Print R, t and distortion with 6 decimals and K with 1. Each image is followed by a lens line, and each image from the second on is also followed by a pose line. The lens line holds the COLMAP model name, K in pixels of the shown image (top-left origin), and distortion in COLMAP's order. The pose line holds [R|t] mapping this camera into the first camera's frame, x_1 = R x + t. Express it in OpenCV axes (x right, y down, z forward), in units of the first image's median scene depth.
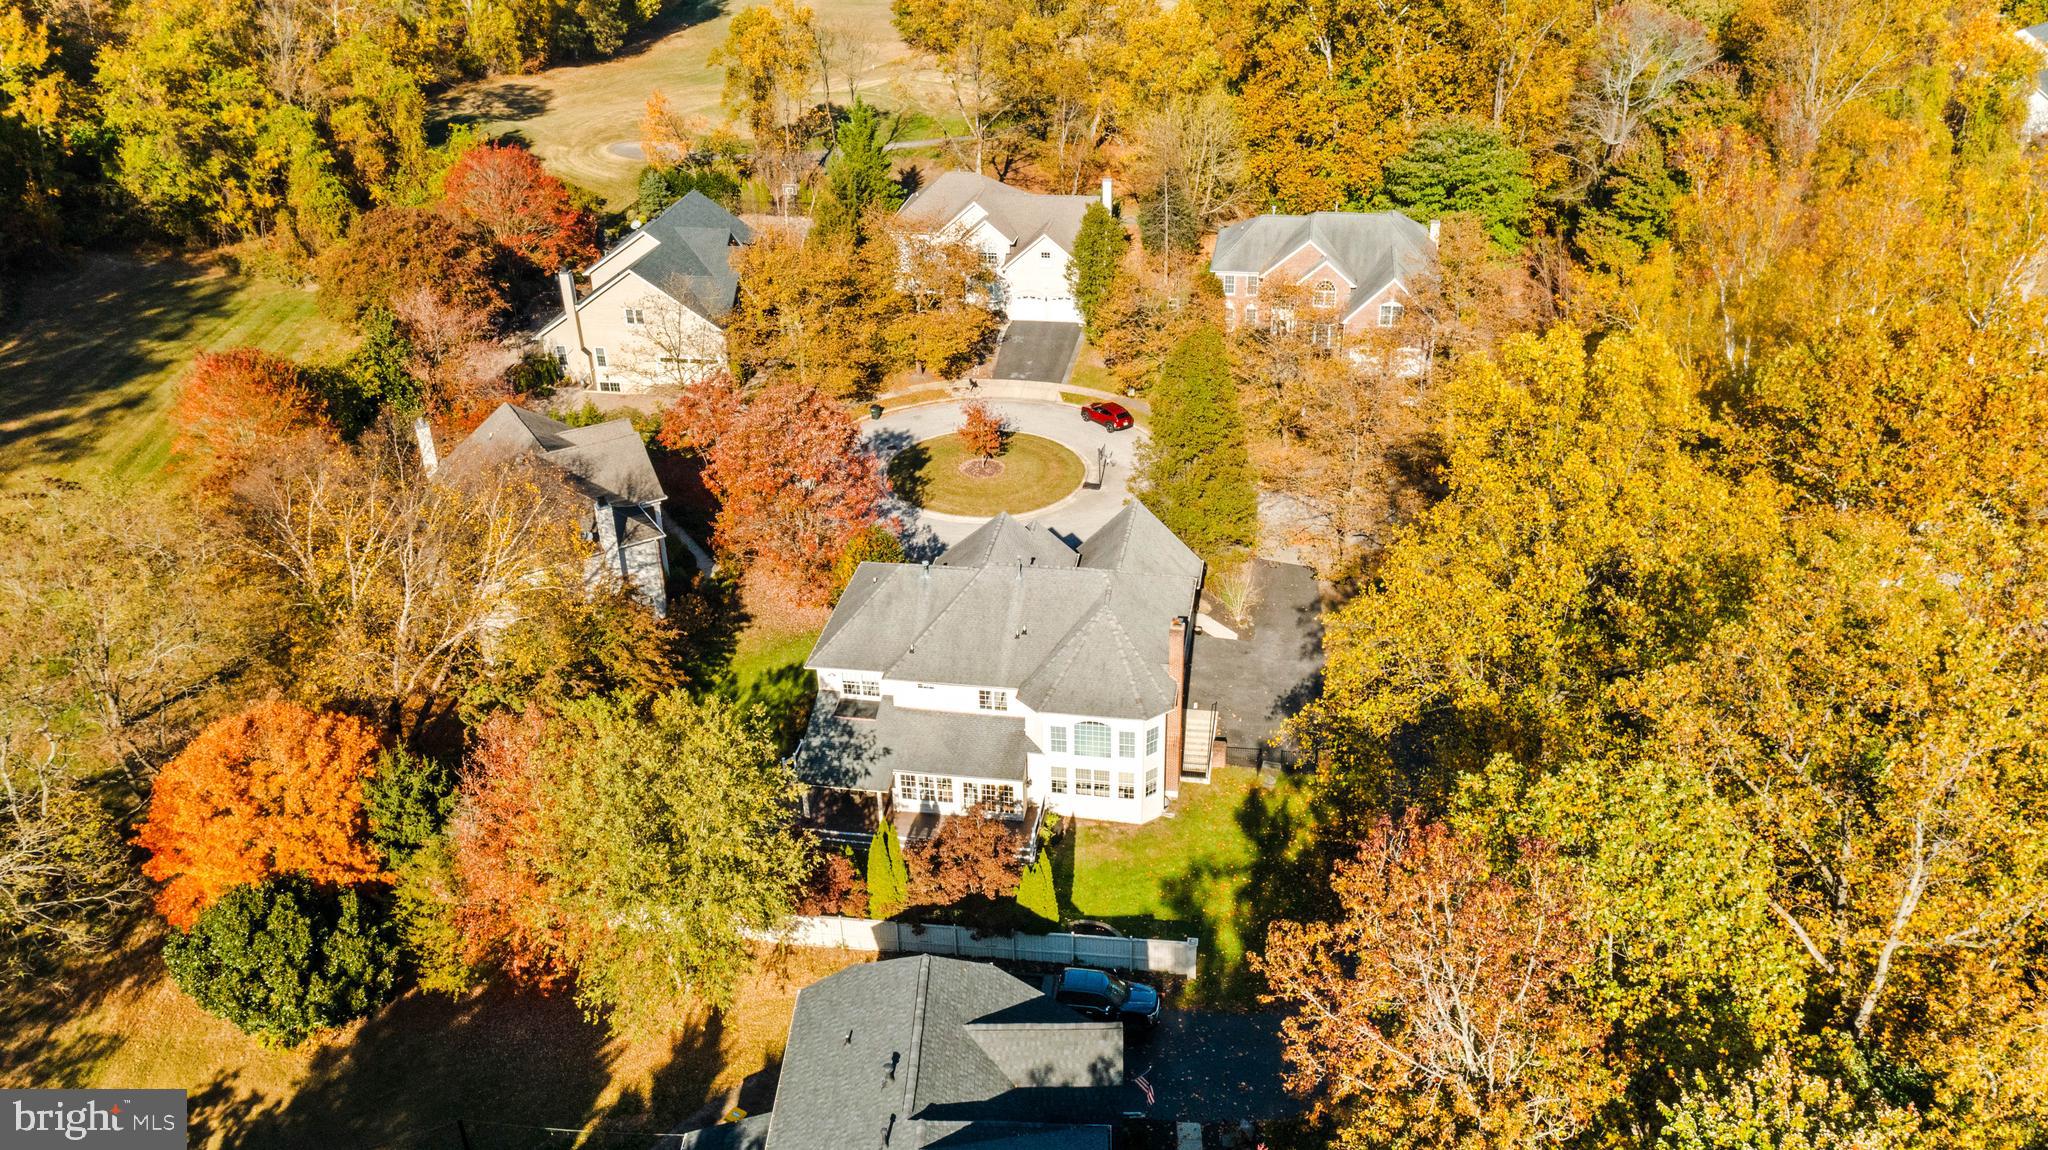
lens RADIAL K [[1671.3, 0, 1025.5], [0, 1671.3, 563.2], [0, 0, 1]] dist [-0.003728, 0.028351]
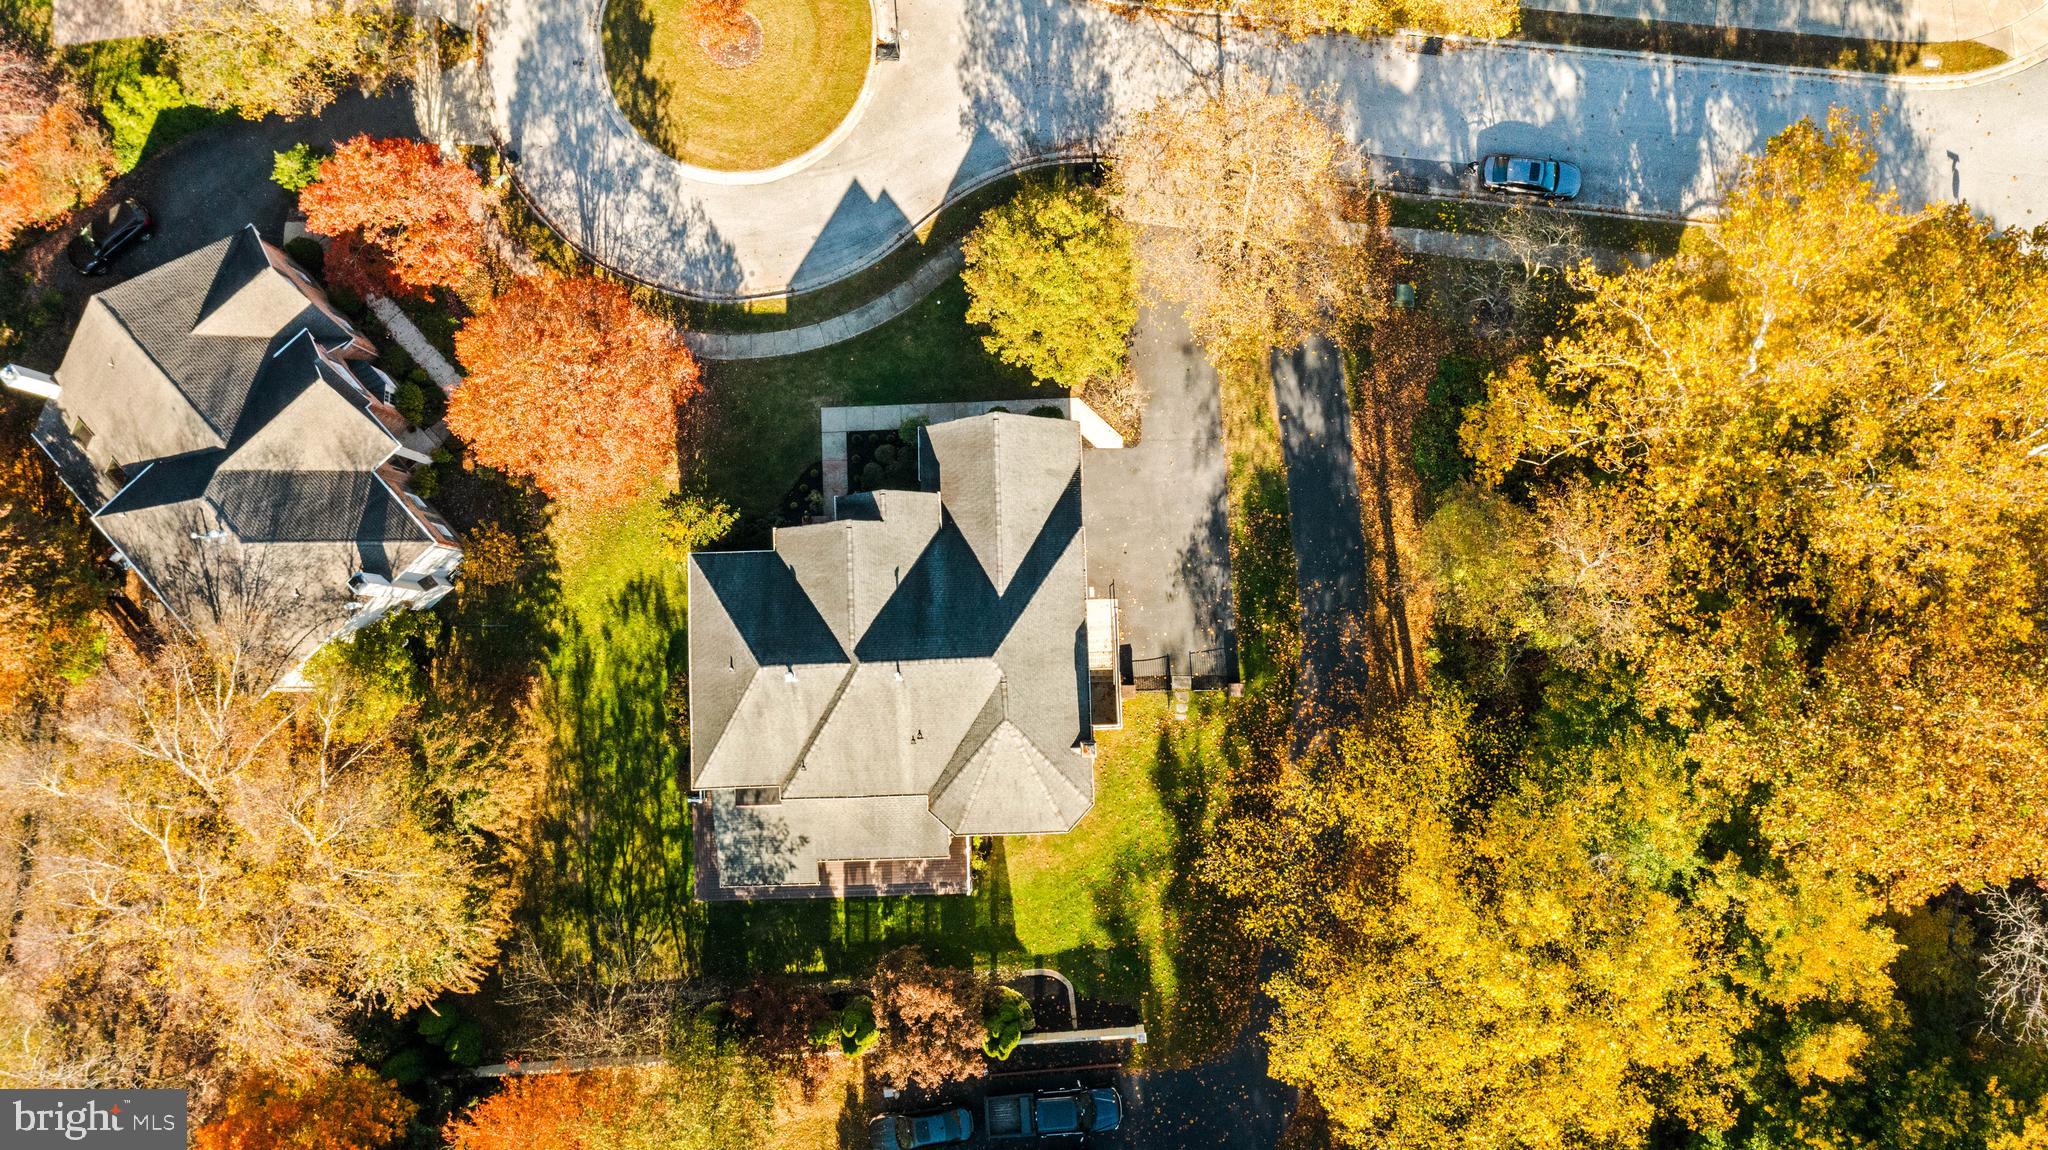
lens RADIAL K [[1671.3, 0, 1021.2], [0, 1671.3, 585.5], [0, 0, 1]] dist [-0.003728, 0.028351]
pose [[0.979782, -0.199790, 0.010506, 0.049660], [0.098663, 0.528197, 0.843370, -0.626015], [-0.174046, -0.825283, 0.537230, 0.458254]]
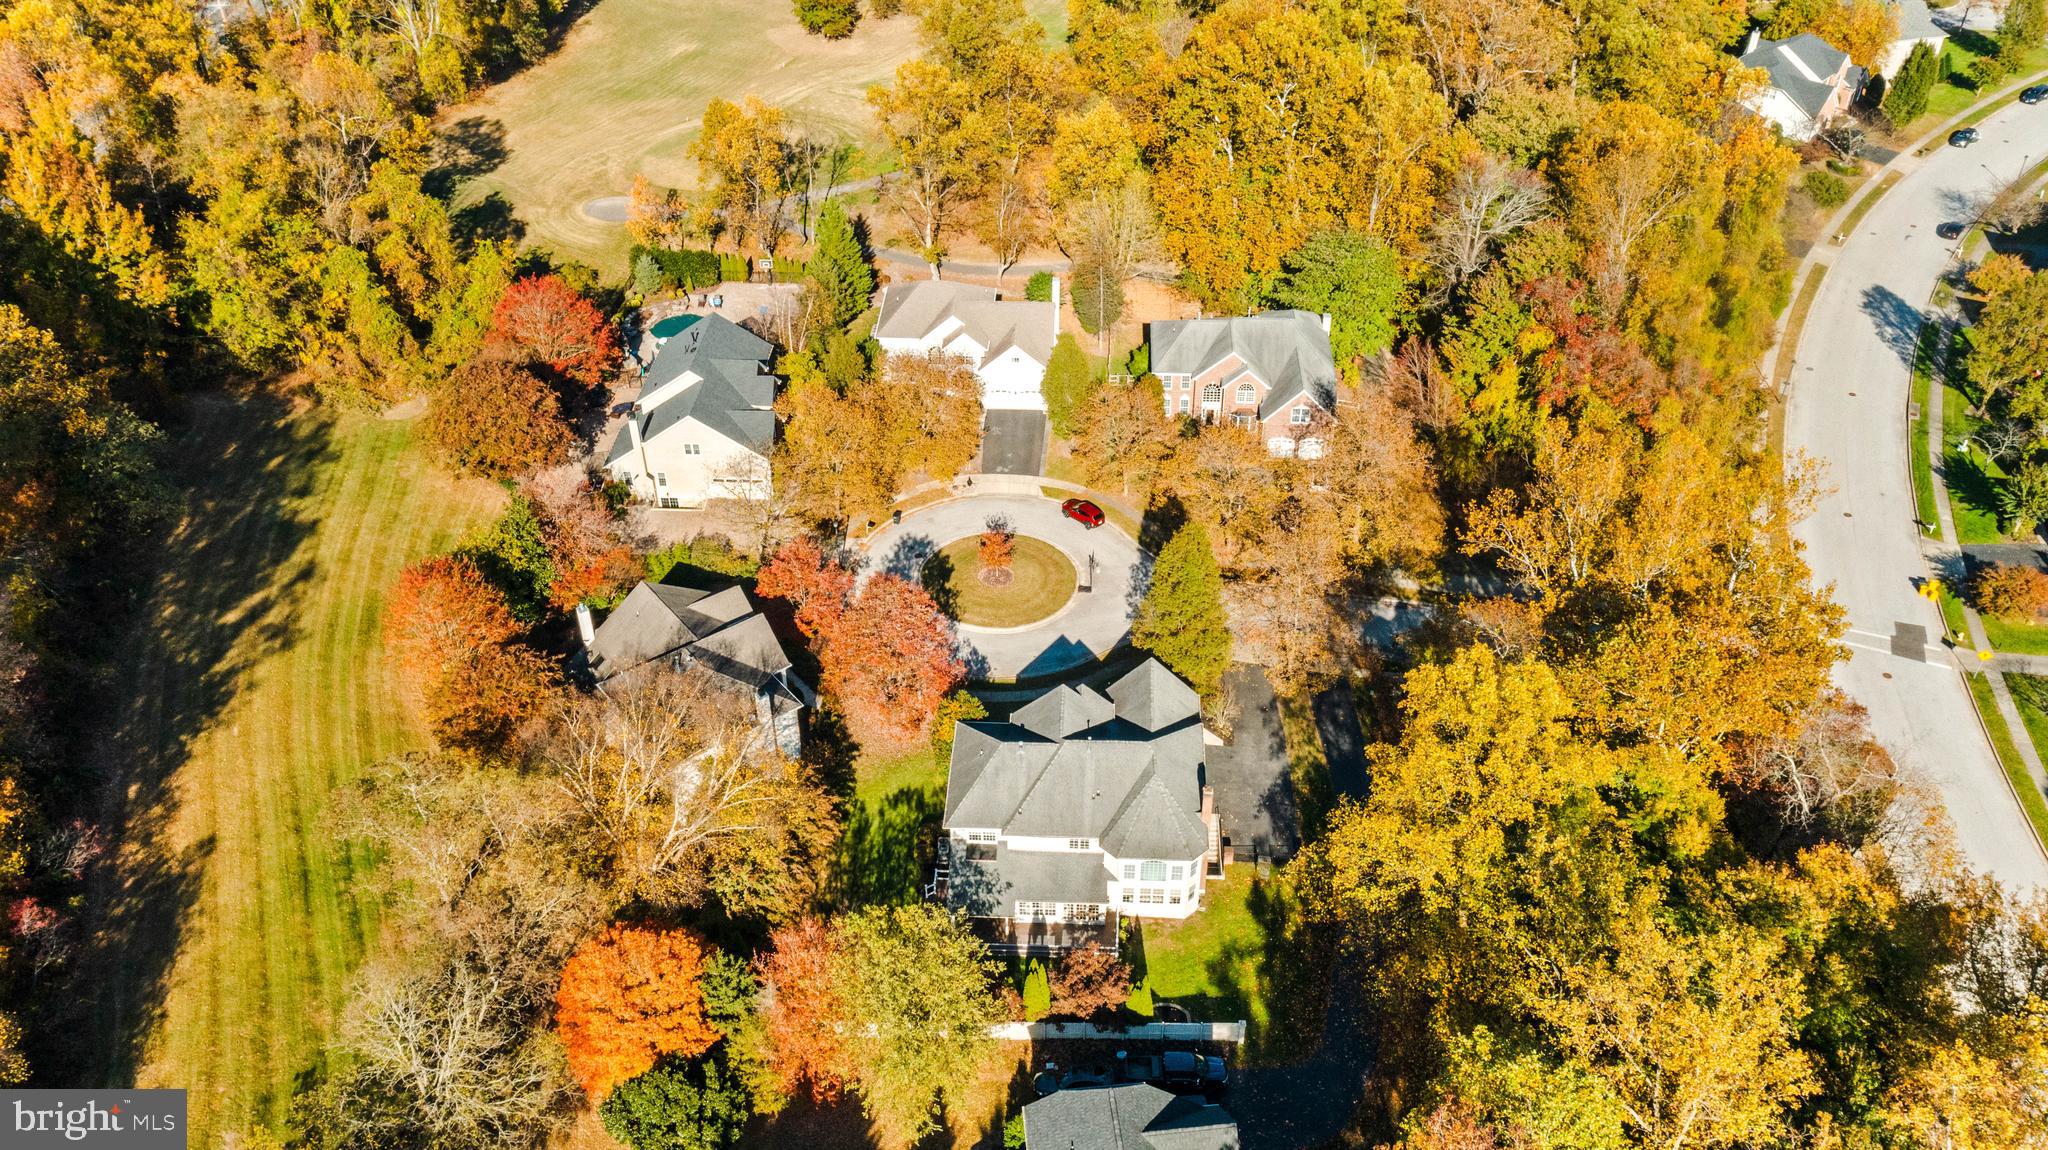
lens RADIAL K [[1671.3, 0, 1027.3], [0, 1671.3, 571.8], [0, 0, 1]] dist [-0.003728, 0.028351]
pose [[0.992404, -0.061485, 0.106554, -0.162338], [0.045322, 0.987953, 0.147969, -0.290569], [-0.114368, -0.142015, 0.983235, -0.295637]]
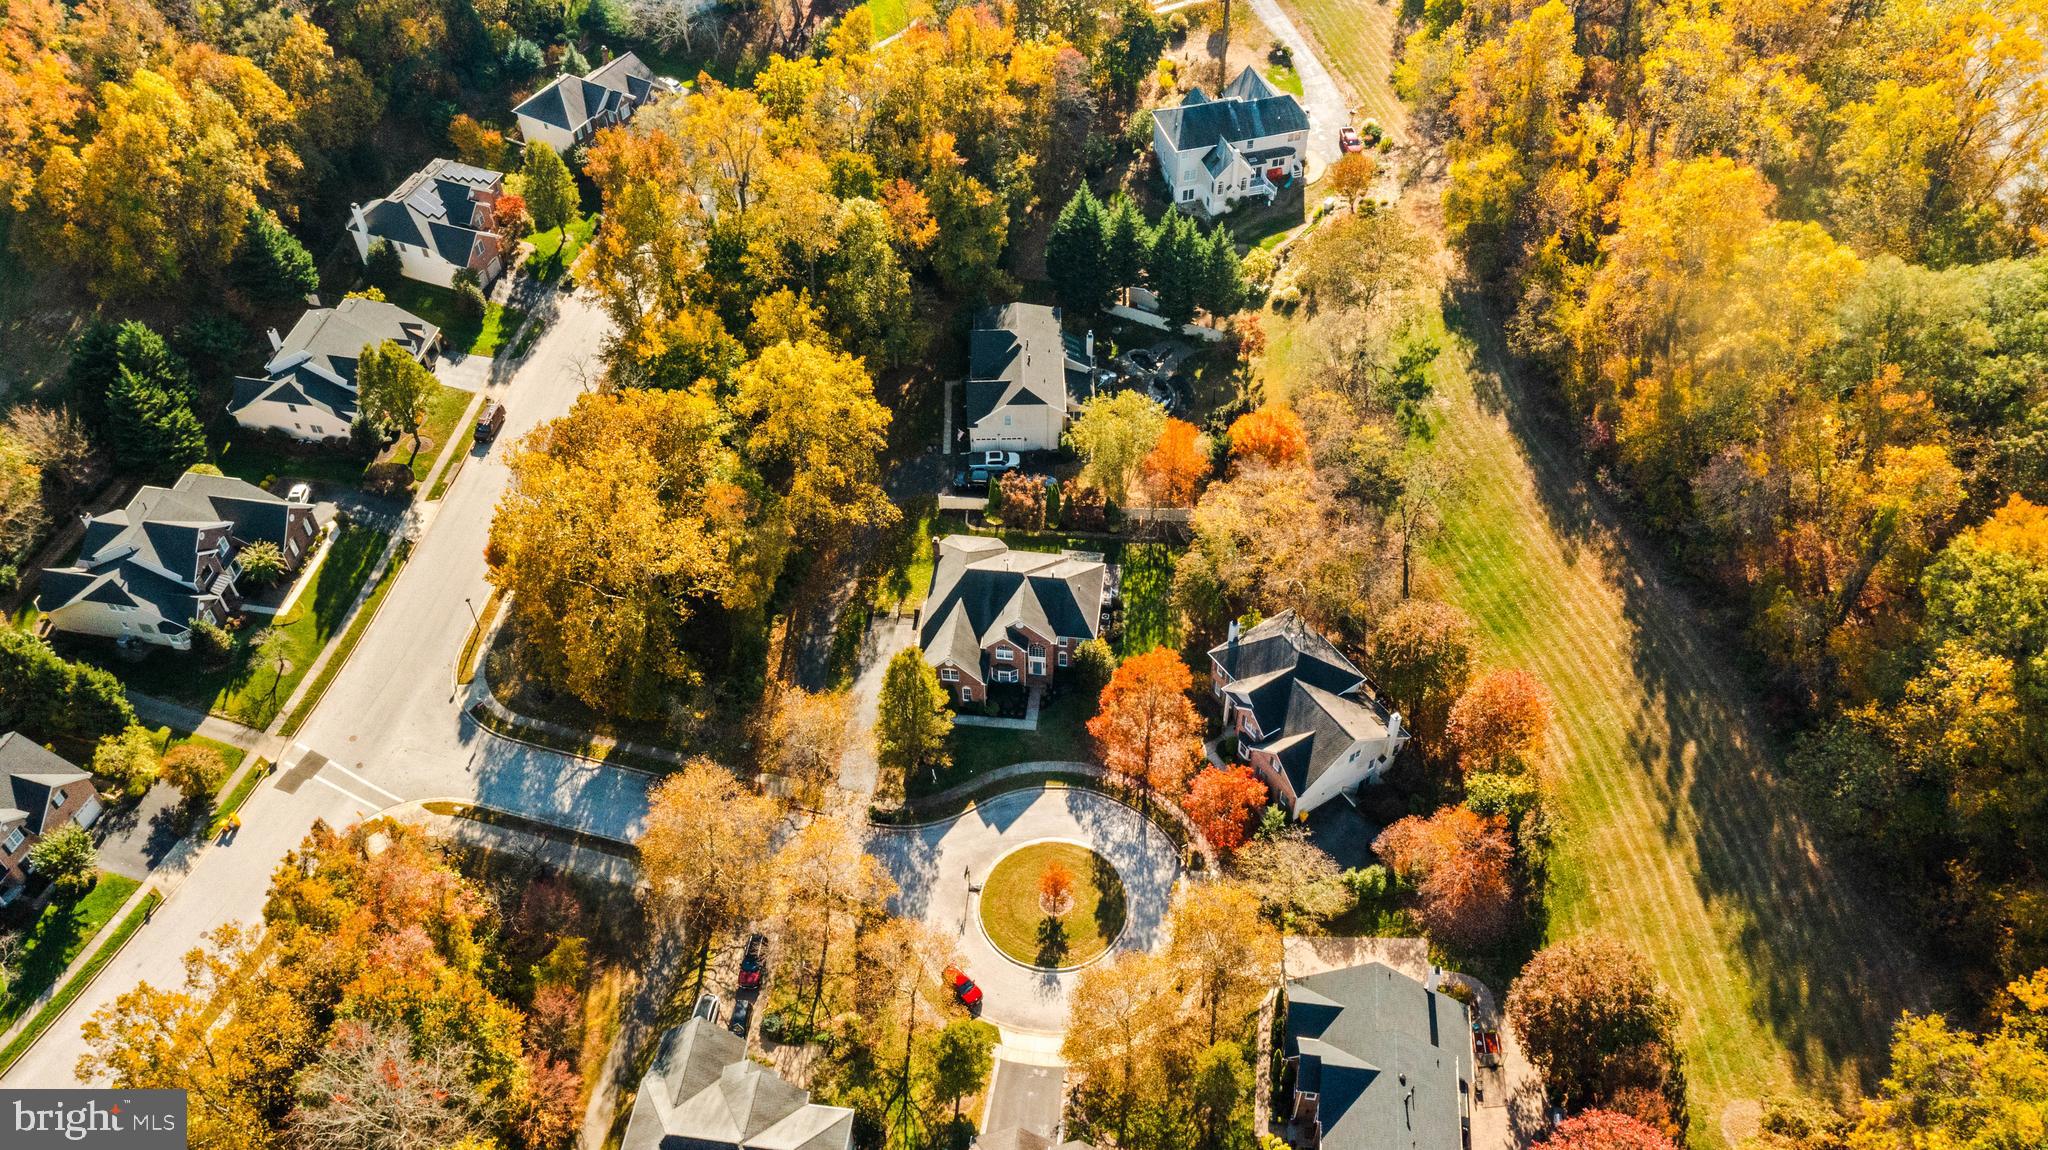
lens RADIAL K [[1671.3, 0, 1033.5], [0, 1671.3, 579.7], [0, 0, 1]] dist [-0.003728, 0.028351]
pose [[-0.998505, 0.052392, -0.015570, -0.001608], [-0.002102, 0.247862, 0.968793, -1.683246], [0.054616, 0.967378, -0.247381, 1.271698]]
